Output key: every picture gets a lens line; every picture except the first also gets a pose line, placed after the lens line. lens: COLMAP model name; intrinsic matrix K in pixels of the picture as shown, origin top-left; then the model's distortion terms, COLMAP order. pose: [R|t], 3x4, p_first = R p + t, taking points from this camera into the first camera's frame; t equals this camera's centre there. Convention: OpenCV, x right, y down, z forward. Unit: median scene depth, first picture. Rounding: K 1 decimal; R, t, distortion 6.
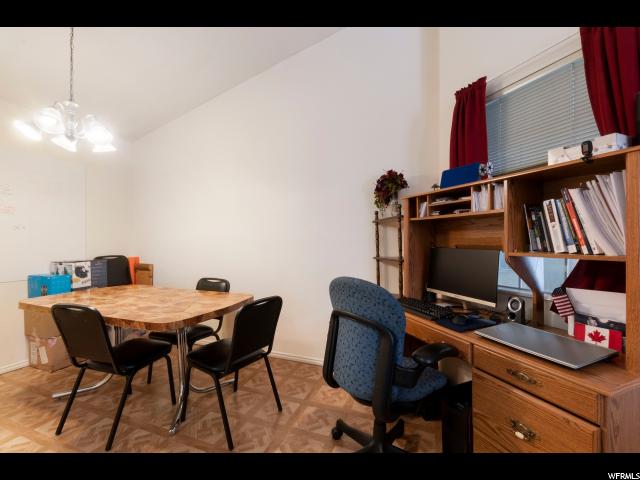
lens RADIAL K [[279.0, 0, 325.8], [0, 279.0, 241.5], [0, 0, 1]] dist [-0.007148, 0.000477]
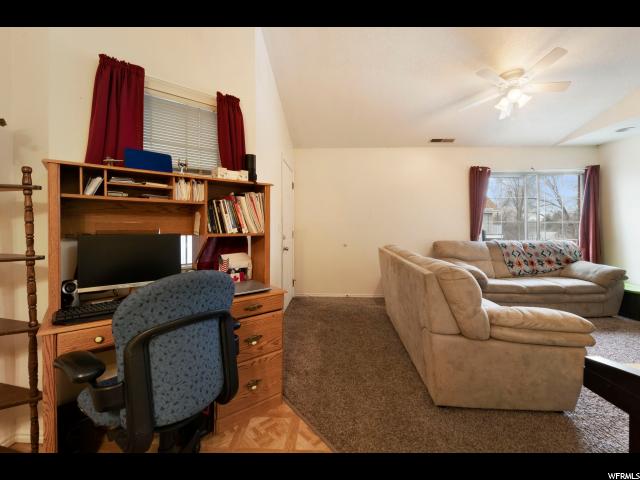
lens RADIAL K [[279.0, 0, 316.2], [0, 279.0, 228.8], [0, 0, 1]] dist [-0.007148, 0.000477]
pose [[-0.284090, -0.016317, 0.958659, -0.573257], [0.000530, 0.999852, 0.017175, -0.008108], [-0.958797, 0.005387, -0.284040, 0.634441]]
